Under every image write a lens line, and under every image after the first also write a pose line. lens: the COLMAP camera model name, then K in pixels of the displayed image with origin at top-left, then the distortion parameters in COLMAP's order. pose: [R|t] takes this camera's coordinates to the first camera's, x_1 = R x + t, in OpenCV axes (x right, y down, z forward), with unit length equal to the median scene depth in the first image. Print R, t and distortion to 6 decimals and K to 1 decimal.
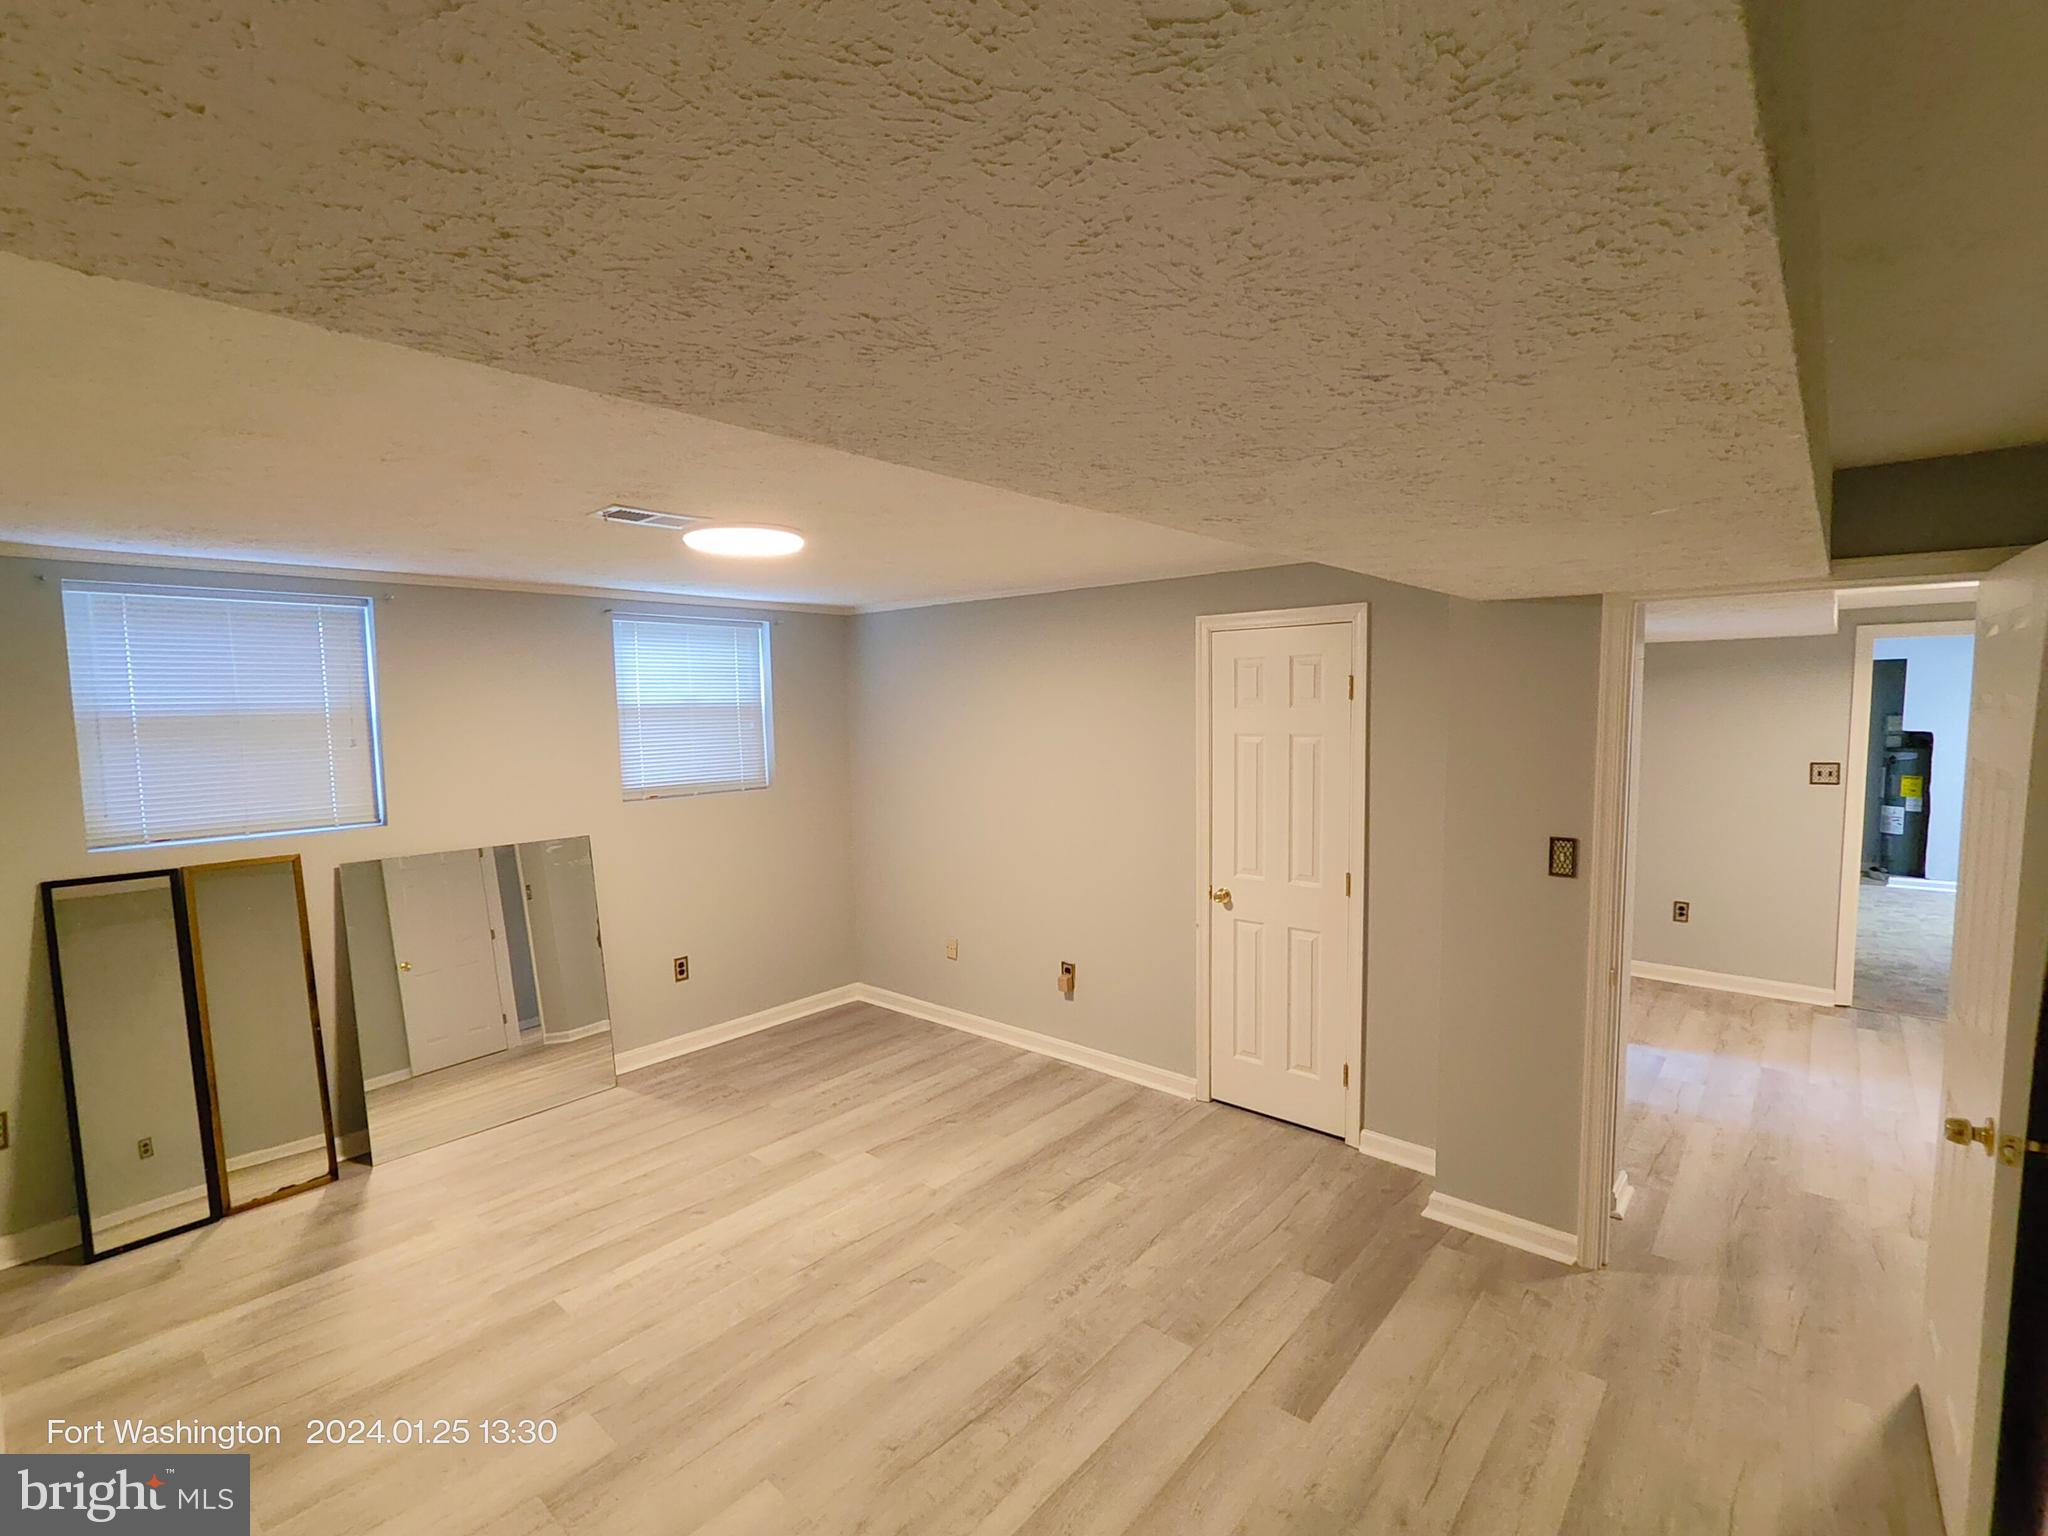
lens RADIAL K [[934.2, 0, 1026.8], [0, 934.2, 775.6], [0, 0, 1]] dist [-0.002963, 0.001631]
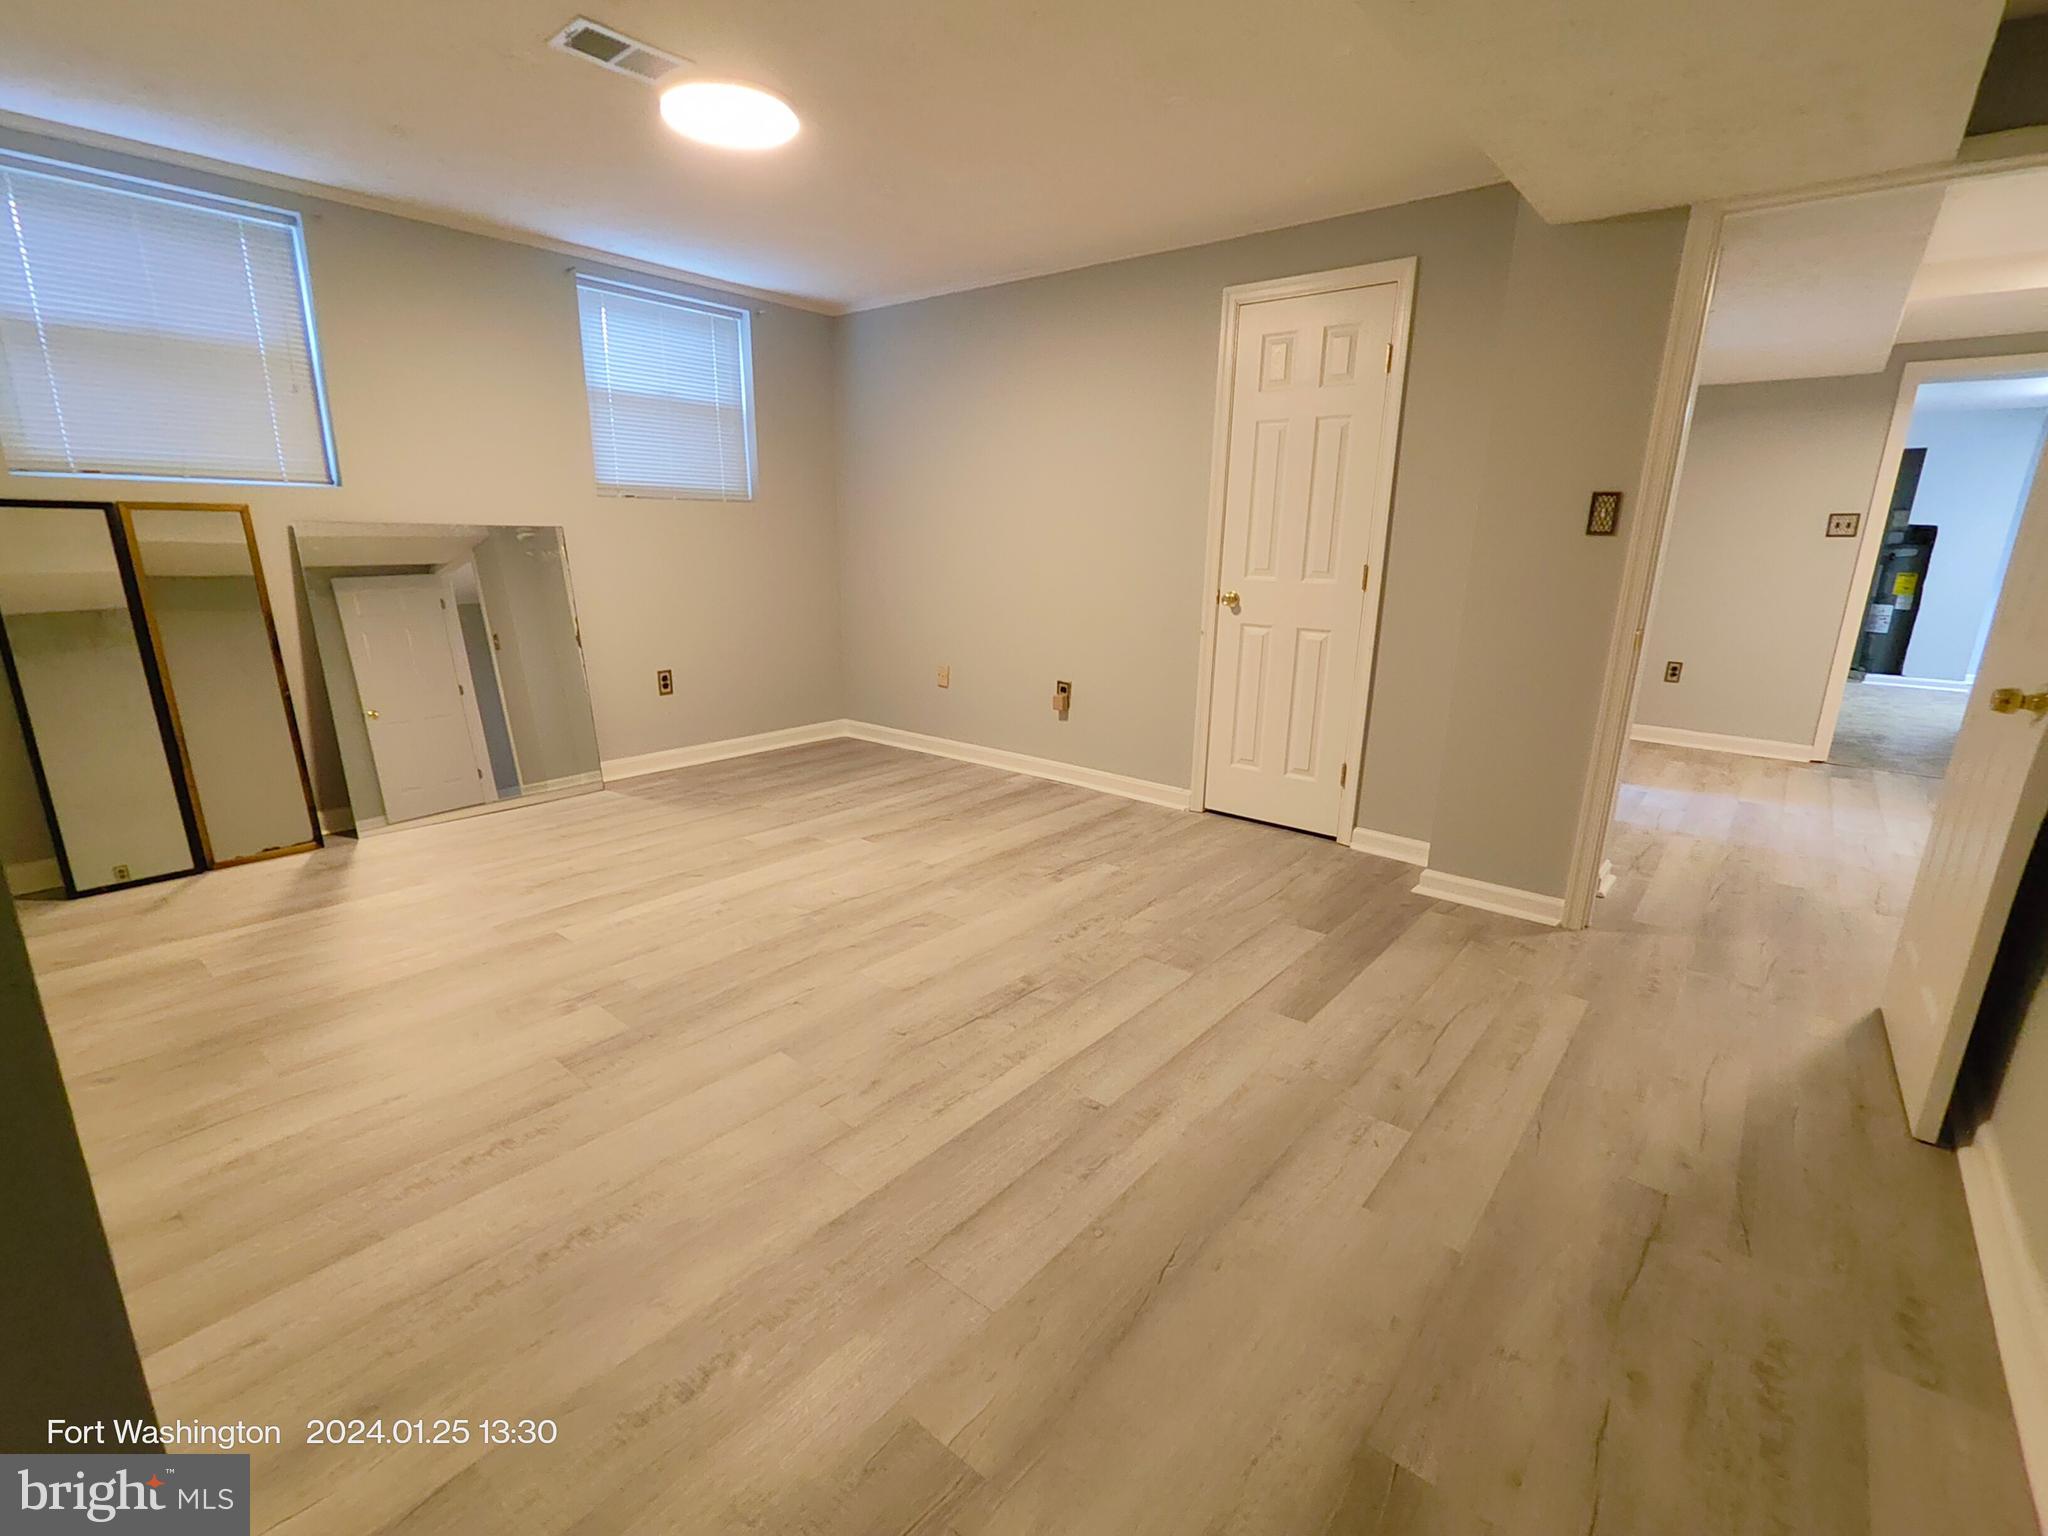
lens RADIAL K [[934.2, 0, 1024.8], [0, 934.2, 780.2], [0, 0, 1]] dist [-0.002963, 0.001631]
pose [[0.999071, 0.028418, 0.032389, -0.028556], [-0.033550, 0.984715, 0.170909, 0.148011], [-0.027037, -0.171837, 0.984754, 0.019910]]
